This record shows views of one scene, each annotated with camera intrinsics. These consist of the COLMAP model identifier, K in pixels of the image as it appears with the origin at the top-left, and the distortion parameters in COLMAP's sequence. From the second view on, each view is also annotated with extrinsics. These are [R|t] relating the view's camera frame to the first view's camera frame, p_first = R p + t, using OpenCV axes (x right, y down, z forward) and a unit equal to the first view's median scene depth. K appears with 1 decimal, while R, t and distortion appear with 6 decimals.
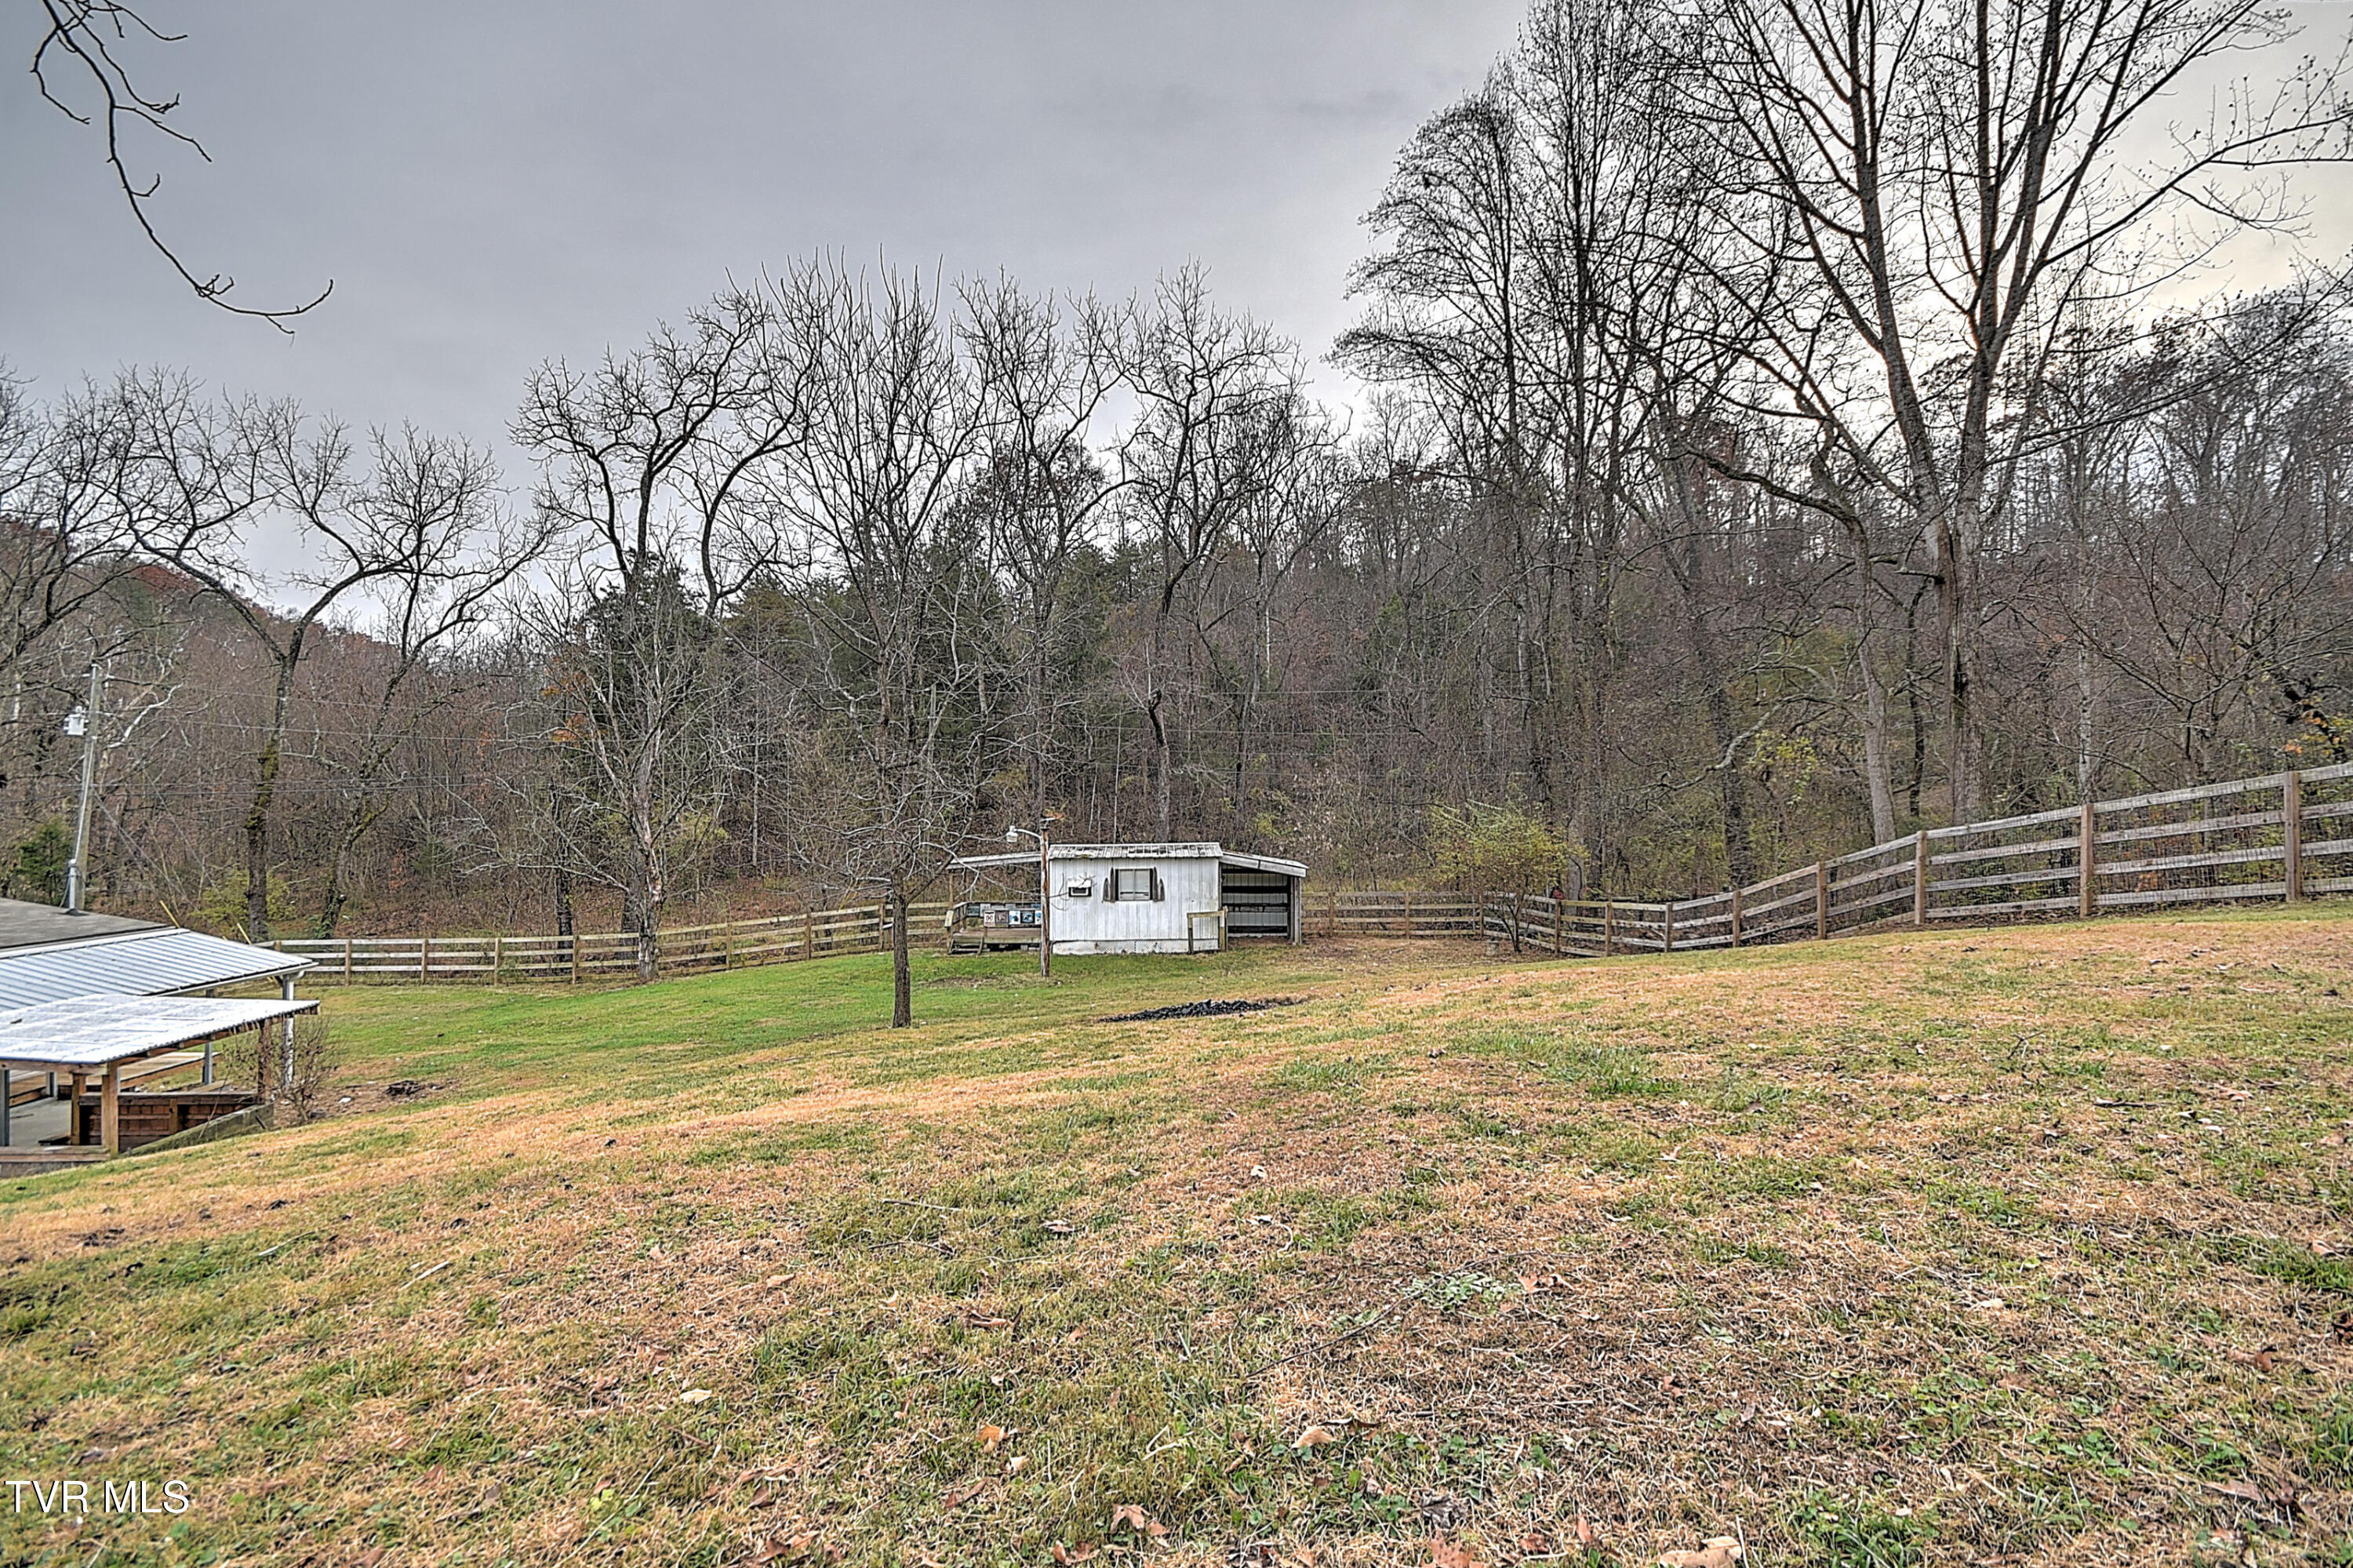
lens RADIAL K [[1076.0, 0, 1176.5], [0, 1076.0, 784.0], [0, 0, 1]] dist [0.002965, 0.000247]
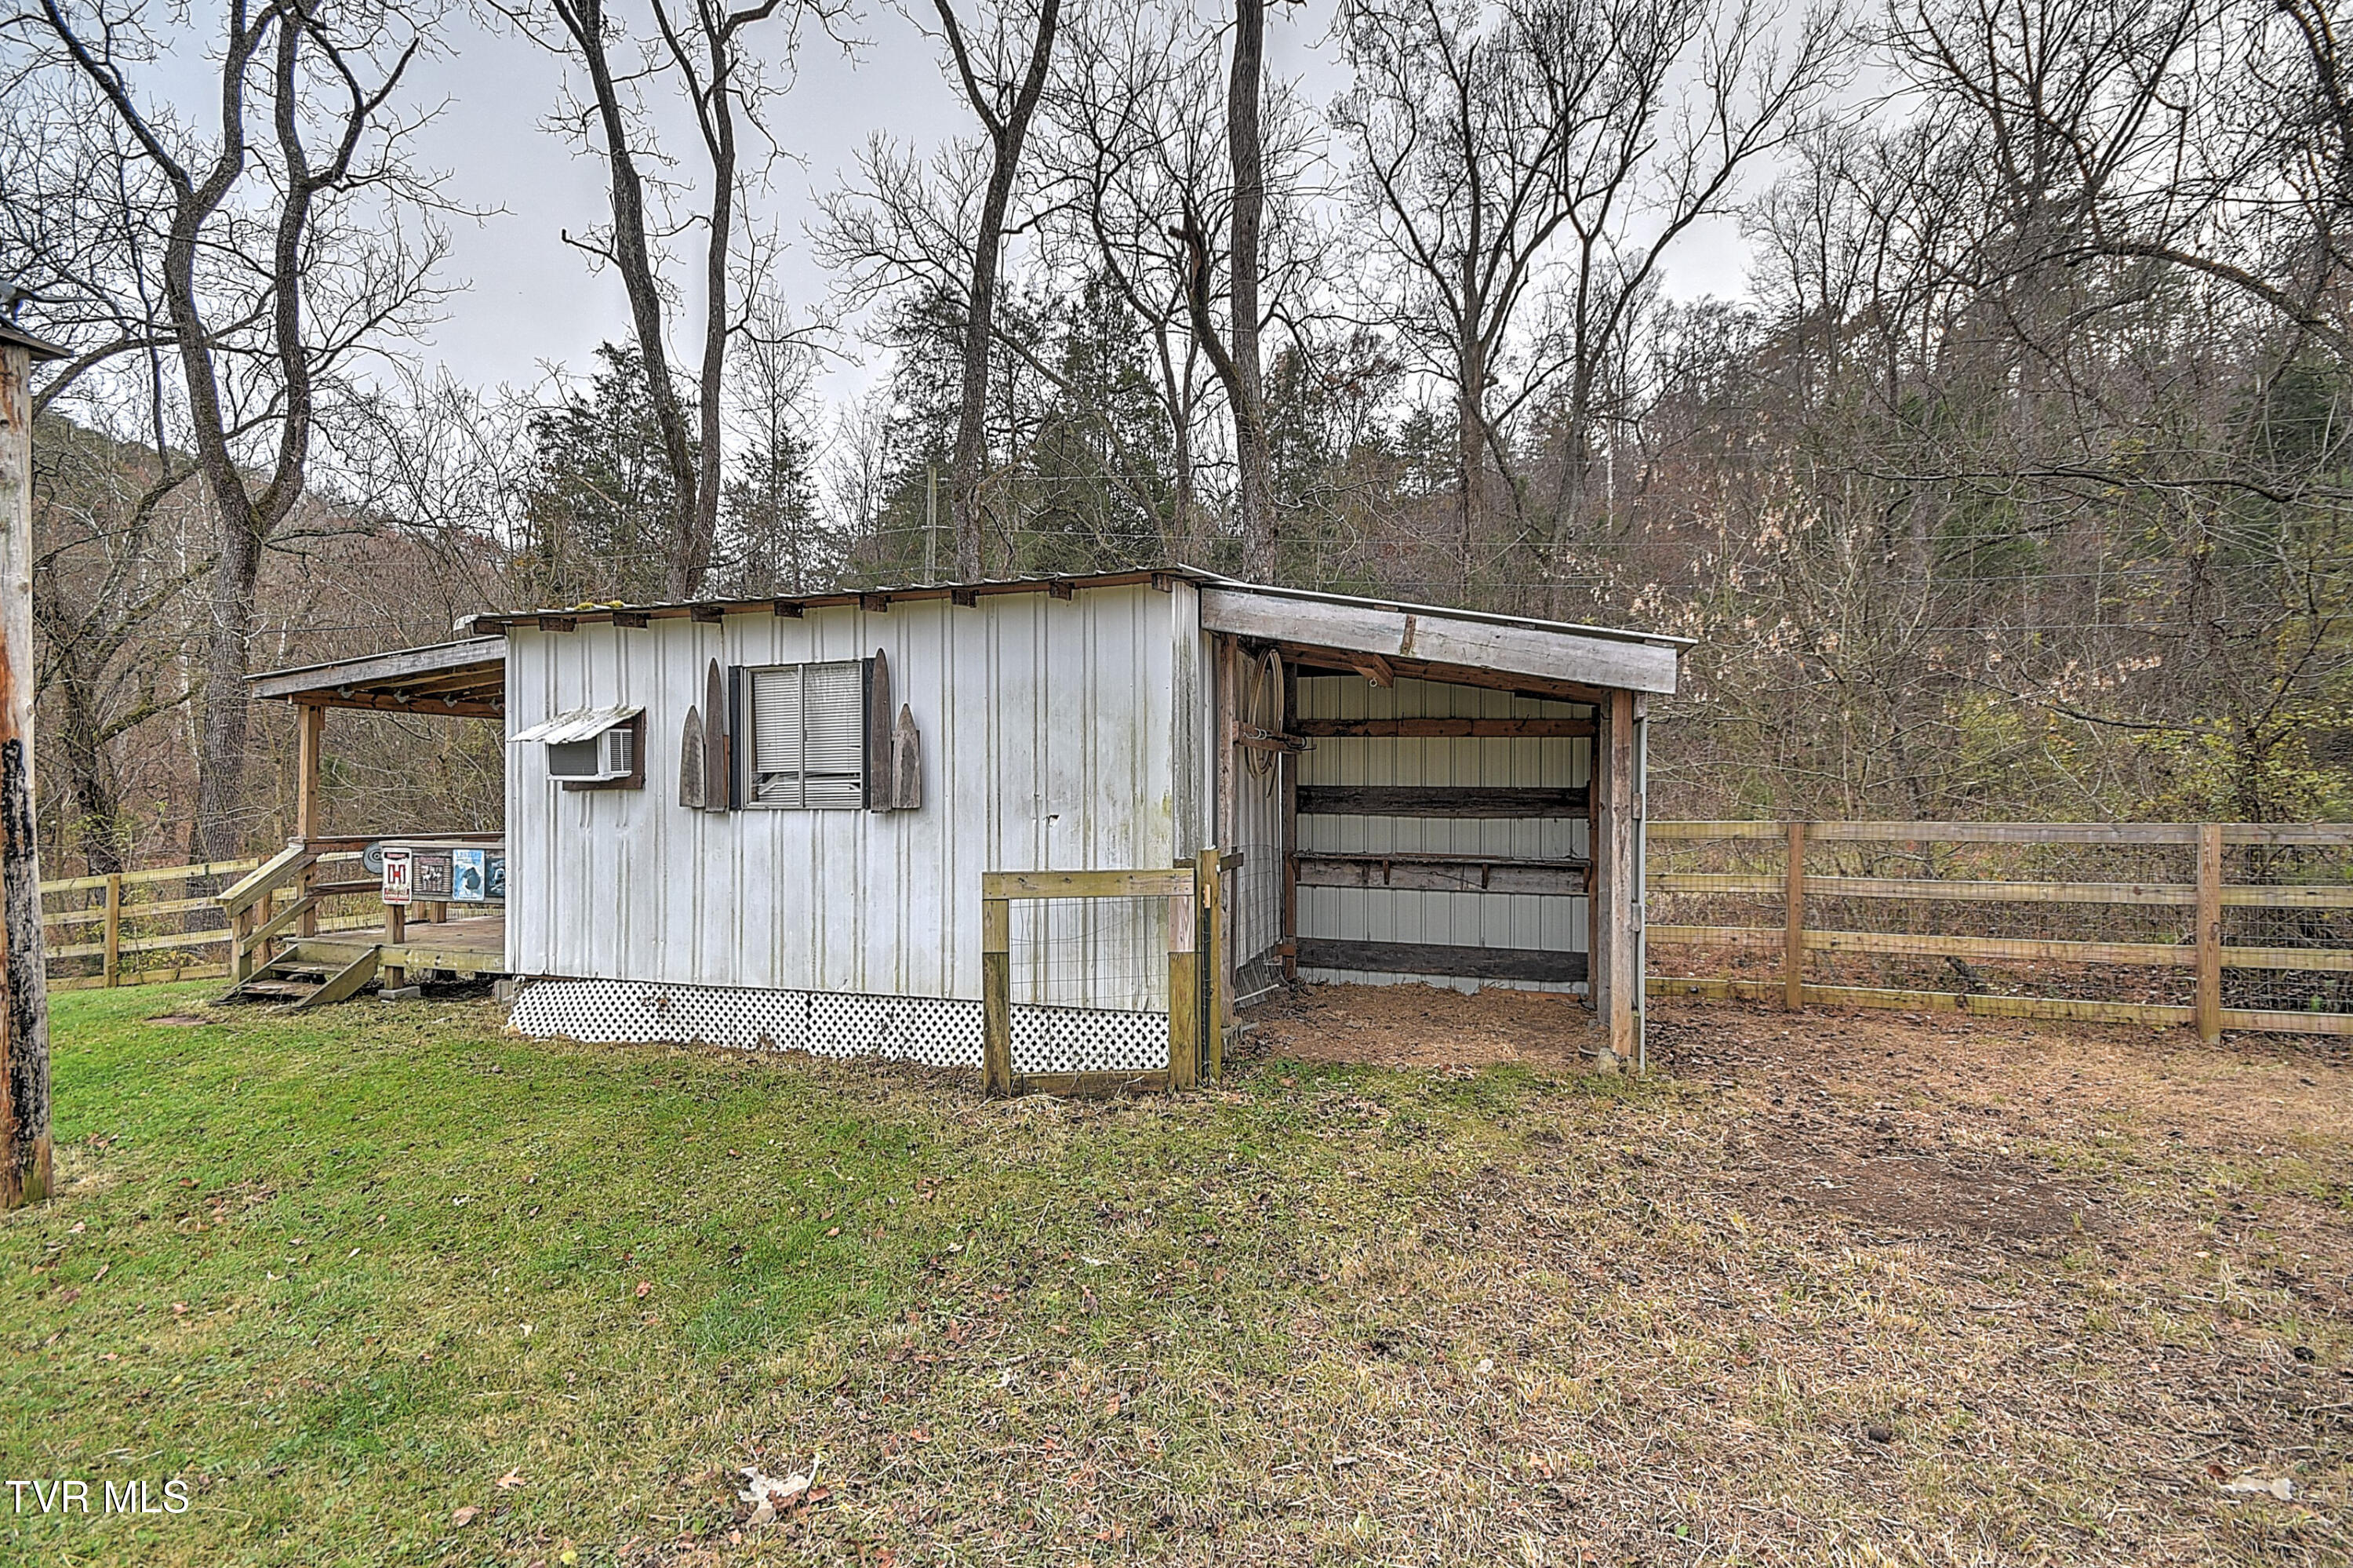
lens RADIAL K [[1076.0, 0, 1176.5], [0, 1076.0, 784.0], [0, 0, 1]] dist [0.002965, 0.000247]
pose [[0.950942, 0.004896, -0.309330, 0.098022], [-0.002337, 0.999960, 0.008644, 0.101054], [0.309360, -0.007497, 0.950915, 0.818683]]
